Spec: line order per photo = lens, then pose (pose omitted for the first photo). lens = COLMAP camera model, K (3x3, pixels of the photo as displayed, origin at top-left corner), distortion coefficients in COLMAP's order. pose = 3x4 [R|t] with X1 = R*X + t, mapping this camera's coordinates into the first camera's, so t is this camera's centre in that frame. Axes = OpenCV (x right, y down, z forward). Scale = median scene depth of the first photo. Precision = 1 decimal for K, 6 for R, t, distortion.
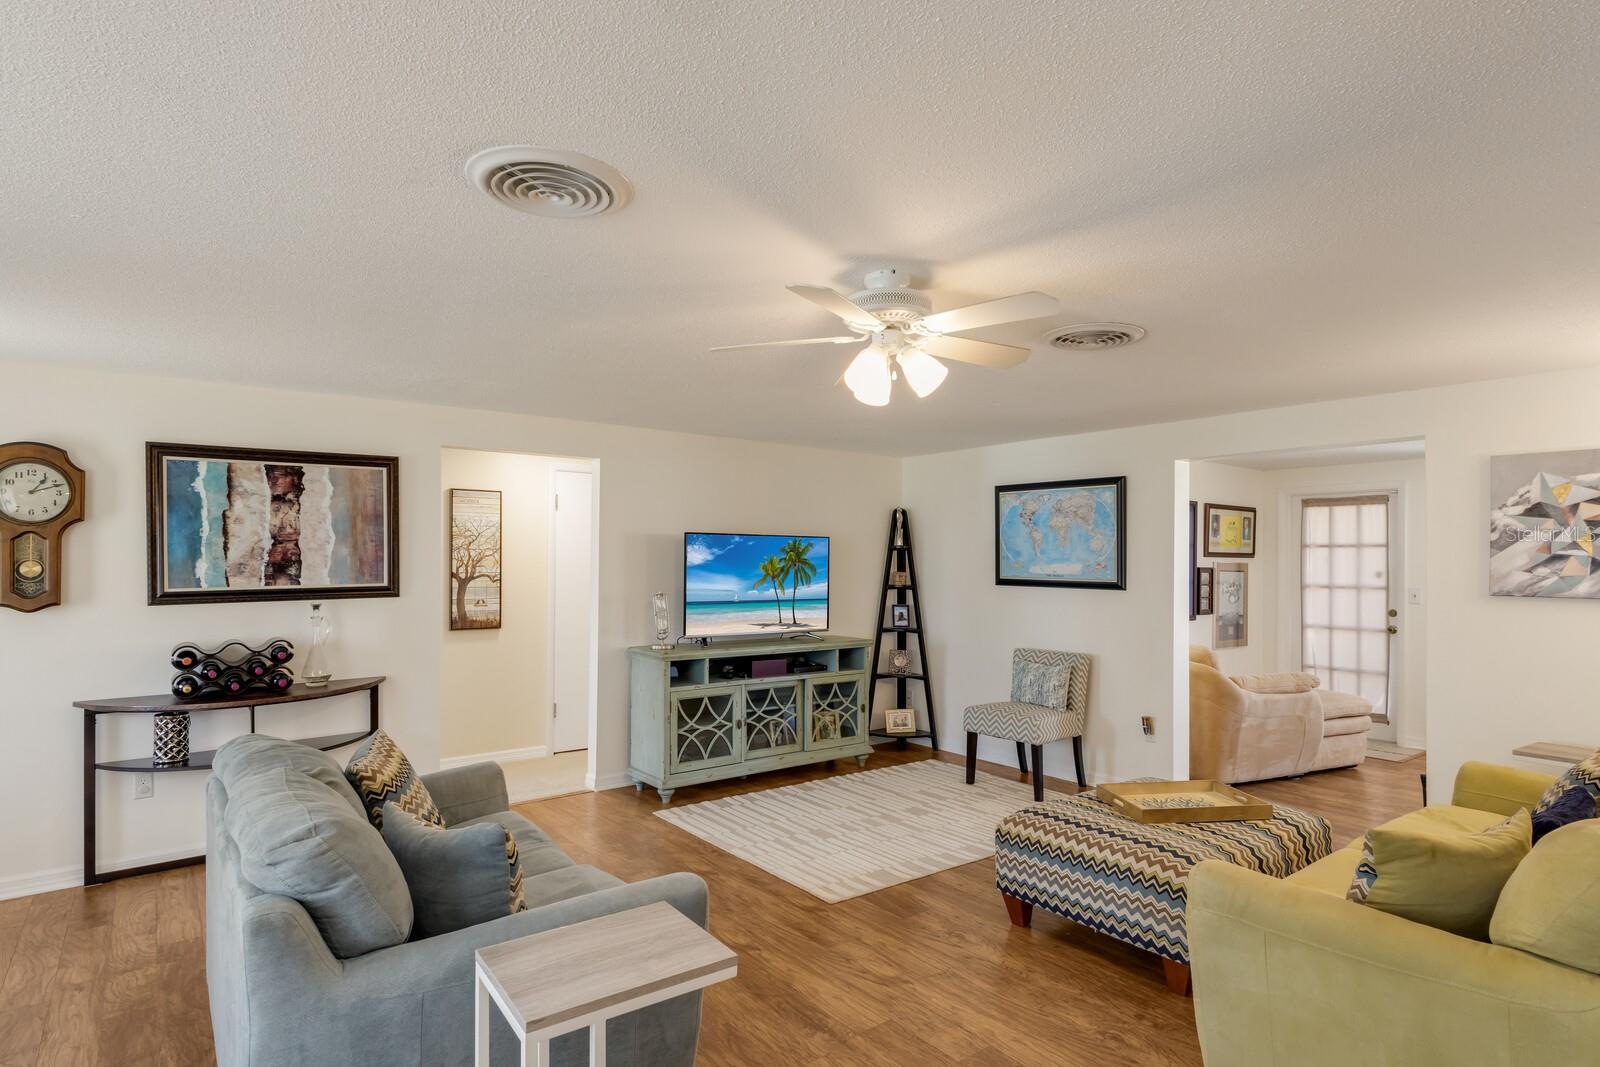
lens RADIAL K [[845.7, 0, 806.0], [0, 845.7, 561.5], [0, 0, 1]] dist [0.012420, -0.000950]
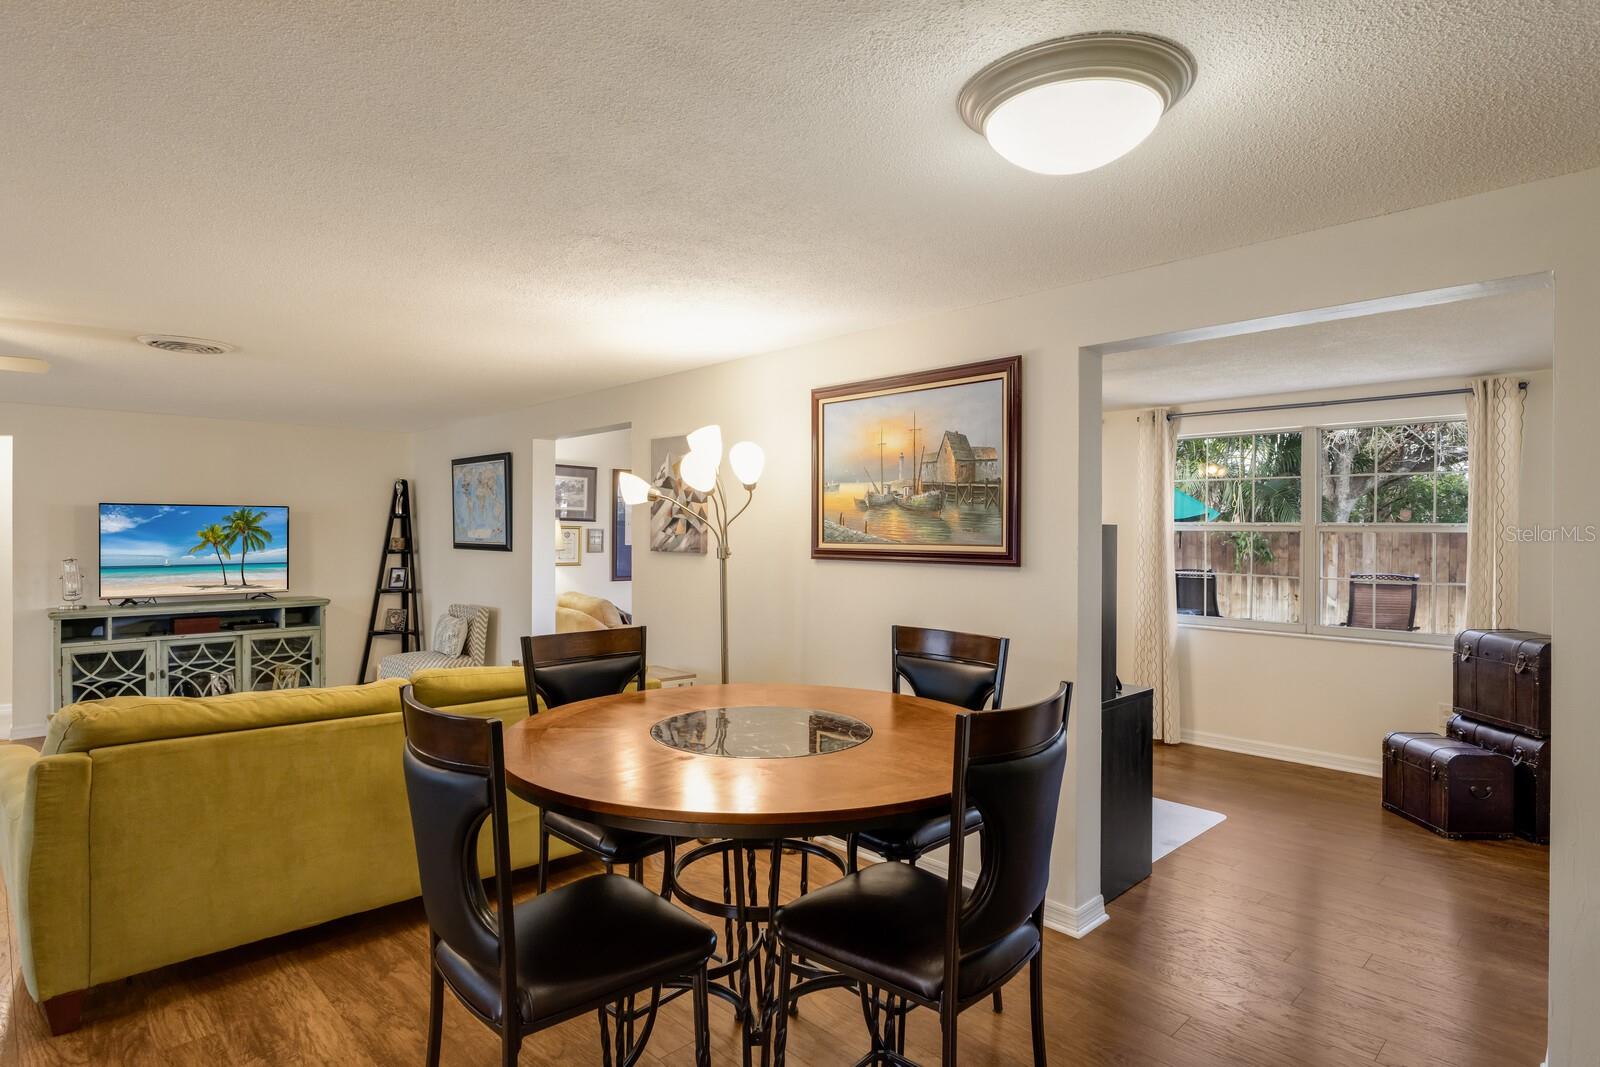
lens RADIAL K [[857.9, 0, 800.0], [0, 857.9, 533.5], [0, 0, 1]] dist [-0.003291, -0.000585]
pose [[0.993894, -0.008789, 0.109992, 0.750607], [0.008248, 0.999952, 0.005367, 0.007957], [-0.110034, -0.004427, 0.993918, -0.239308]]
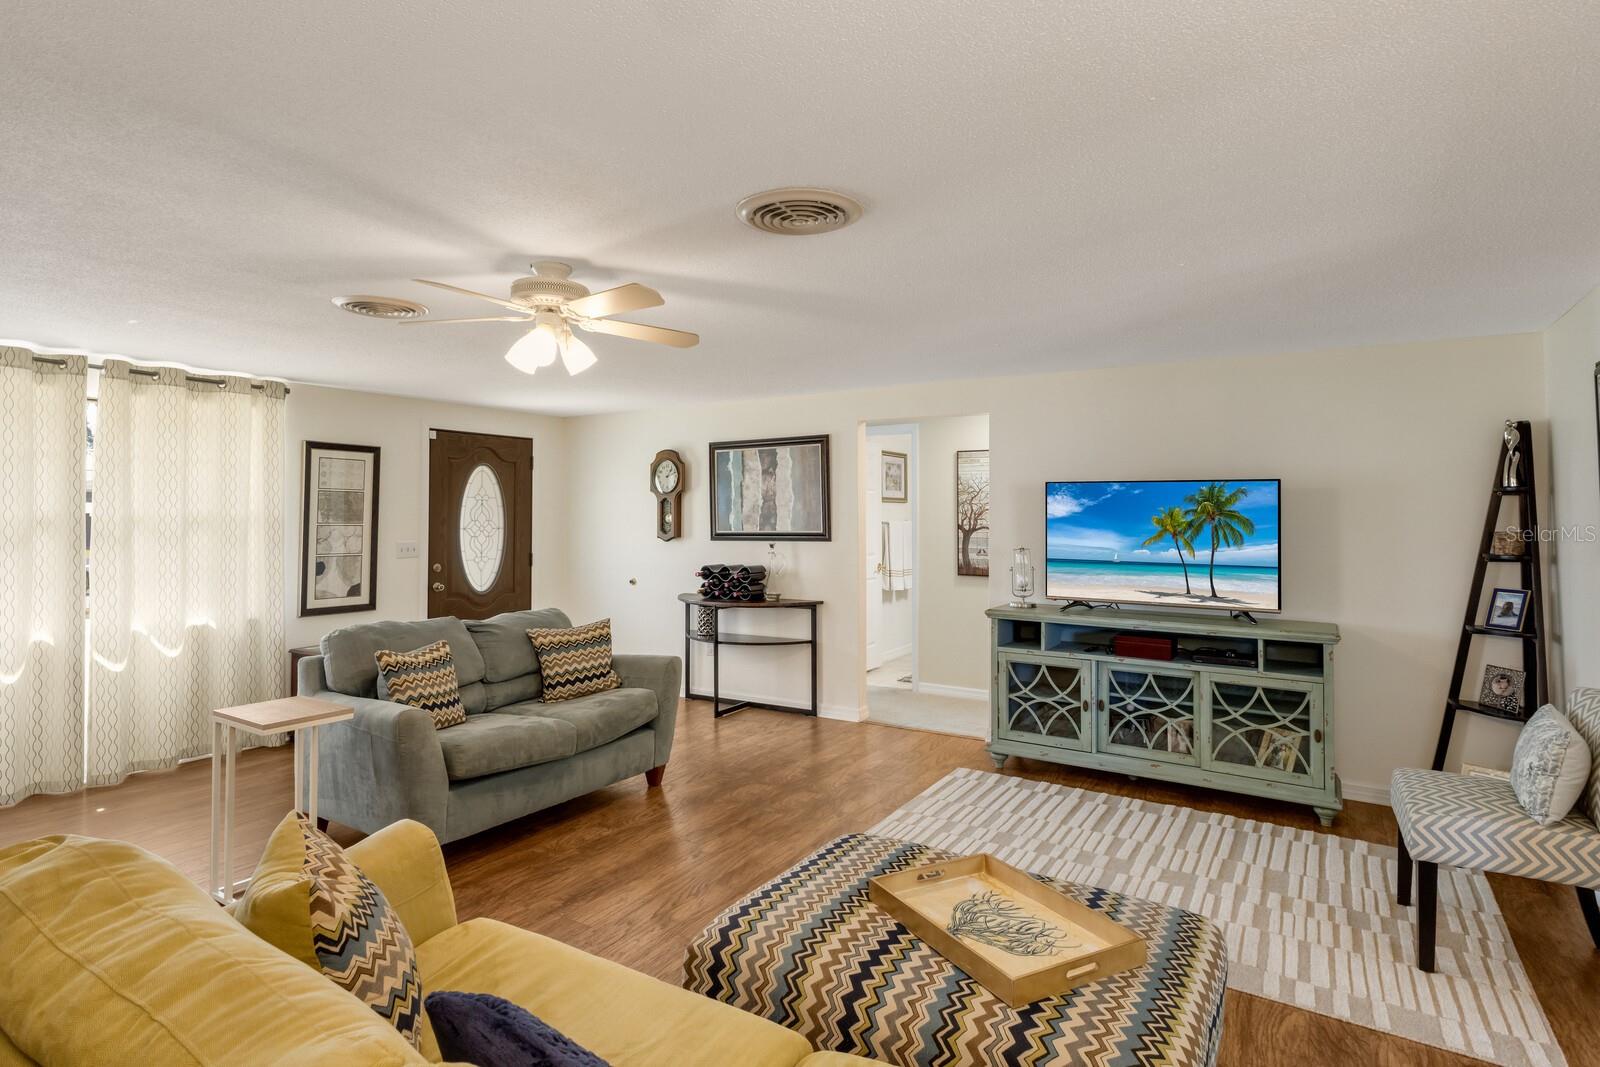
lens RADIAL K [[831.4, 0, 791.5], [0, 831.4, 500.7], [0, 0, 1]] dist [0.010203, -0.002418]
pose [[0.346191, -0.018109, -0.937989, 0.708261], [-0.002338, 0.999794, -0.020166, 0.005241], [0.938161, 0.009174, 0.346077, 0.507431]]
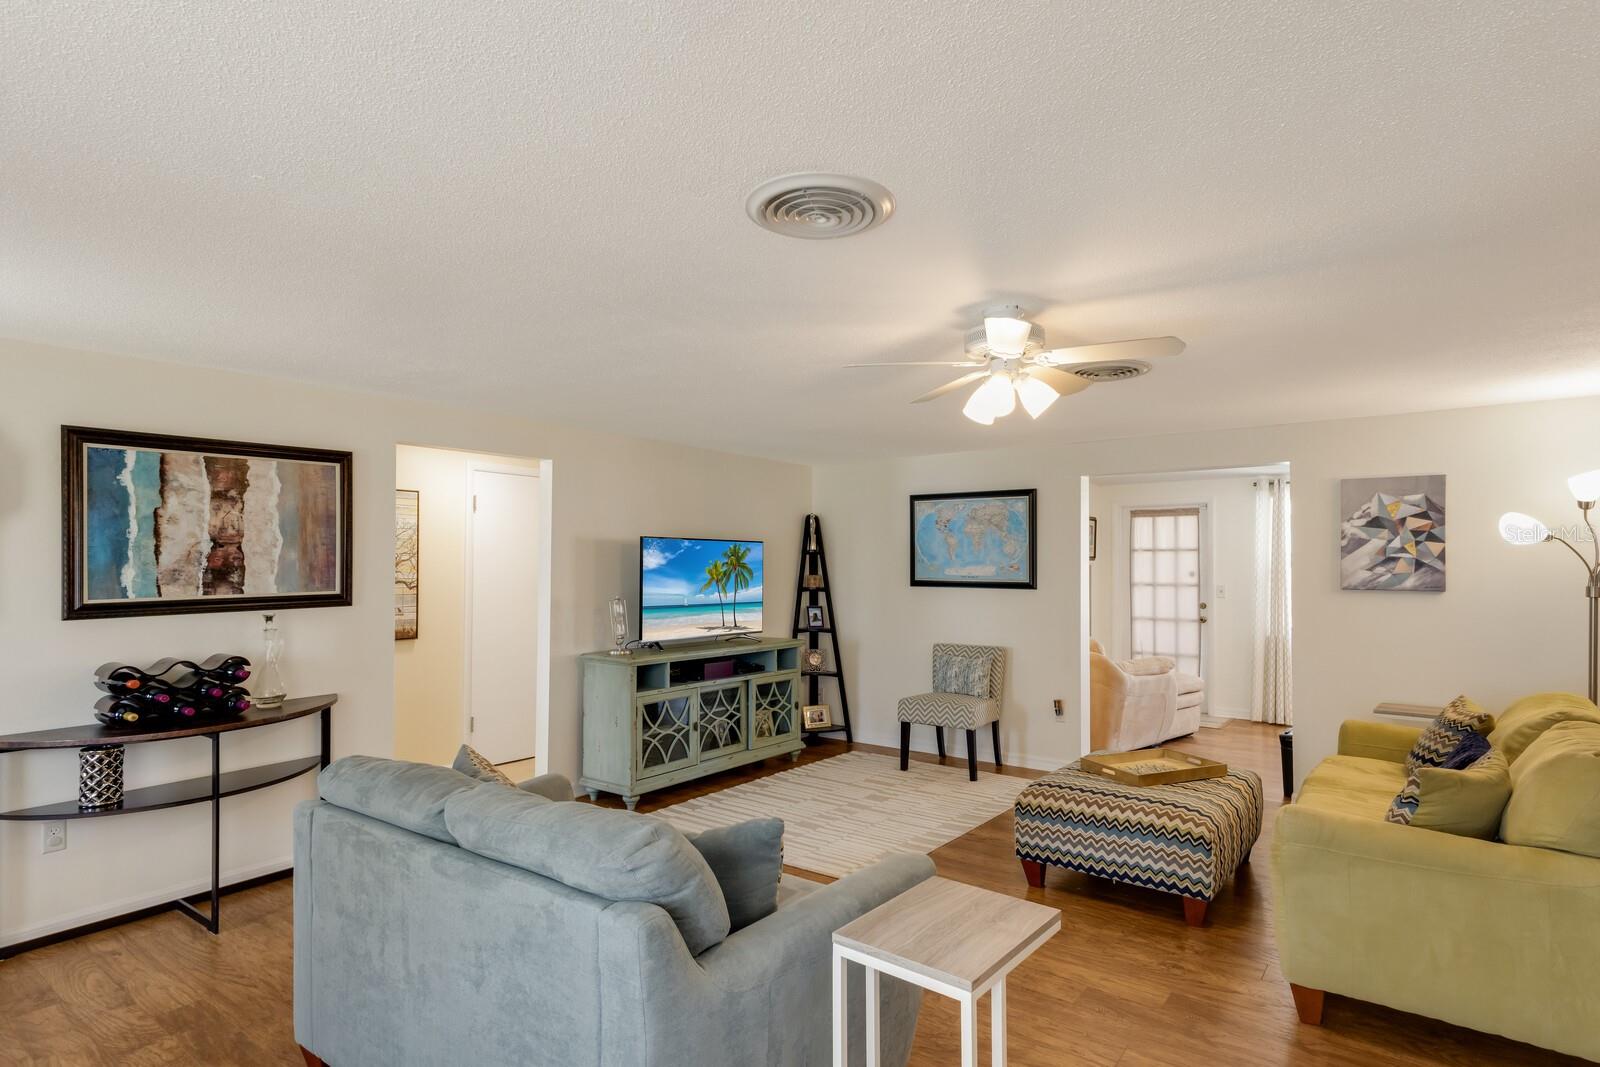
lens RADIAL K [[833.4, 0, 811.6], [0, 833.4, 559.9], [0, 0, 1]] dist [0.019700, -0.000778]
pose [[0.964716, -0.002565, 0.263281, -0.243809], [0.004457, 0.999968, -0.006590, 0.000708], [-0.263256, 0.007531, 0.964697, 0.001866]]
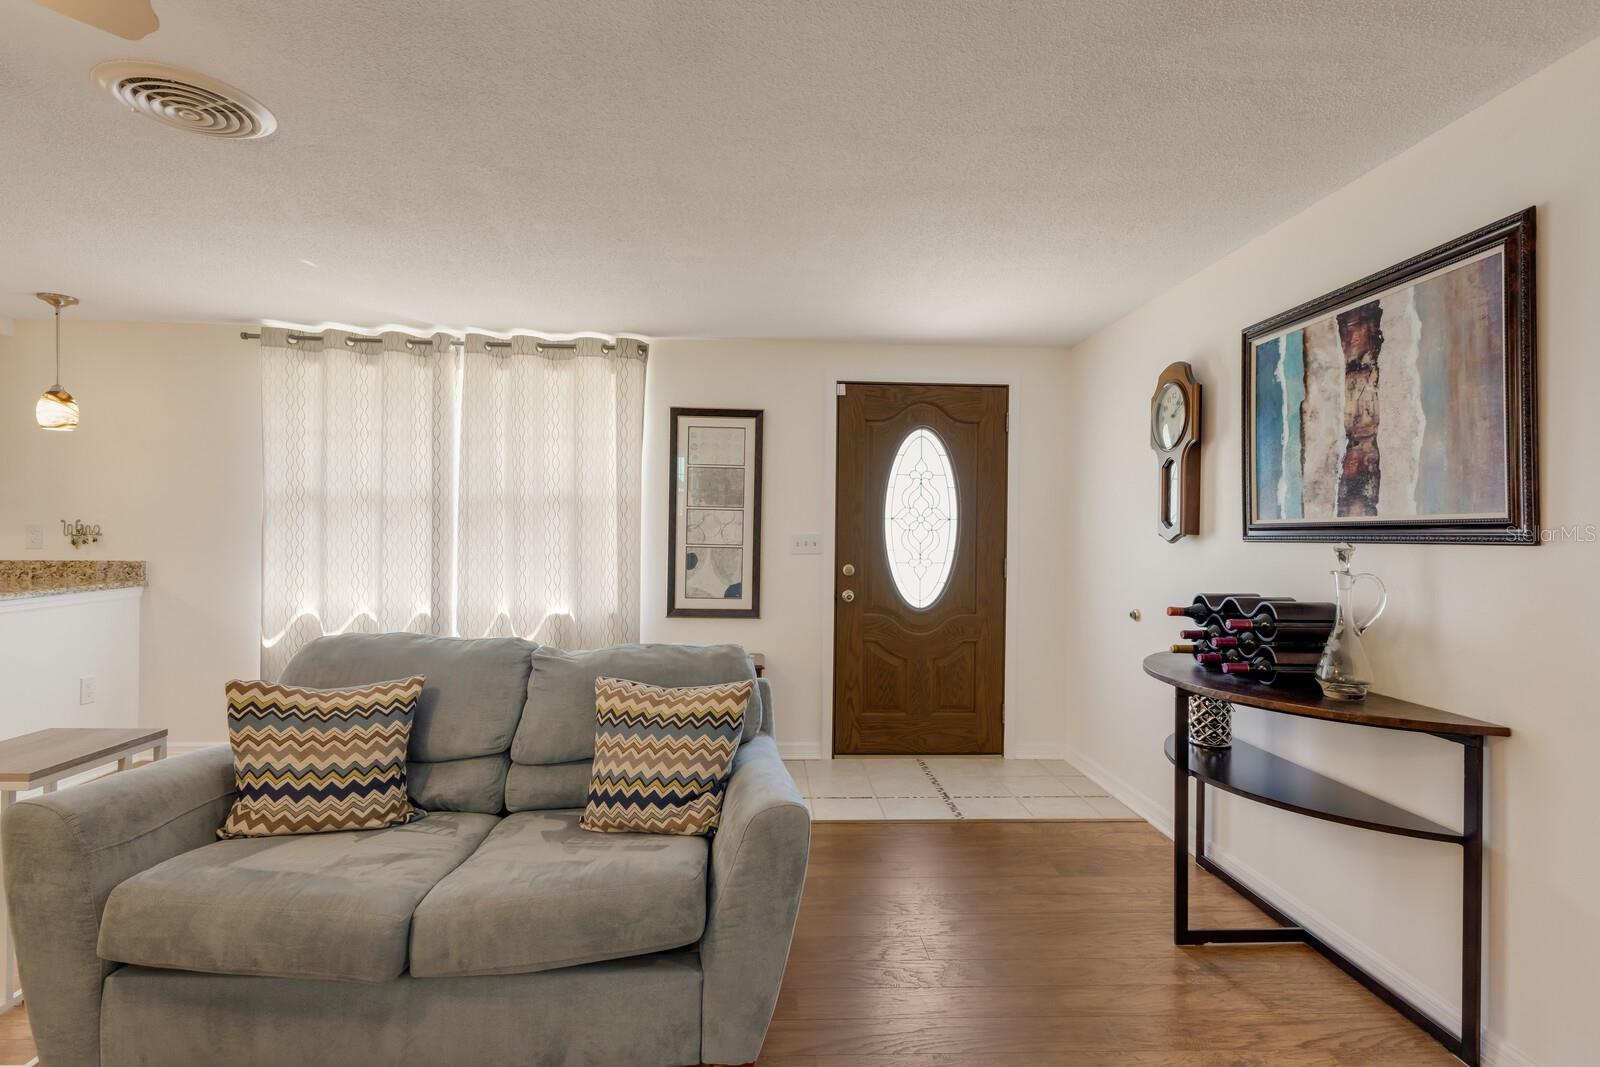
lens RADIAL K [[794.3, 0, 803.8], [0, 794.3, 537.6], [0, 0, 1]] dist [0.016192, -0.000377]
pose [[-0.564205, 0.003282, -0.825628, 0.043833], [-0.013342, 0.999825, 0.013092, 0.038156], [0.825527, 0.018402, -0.564063, 0.938421]]
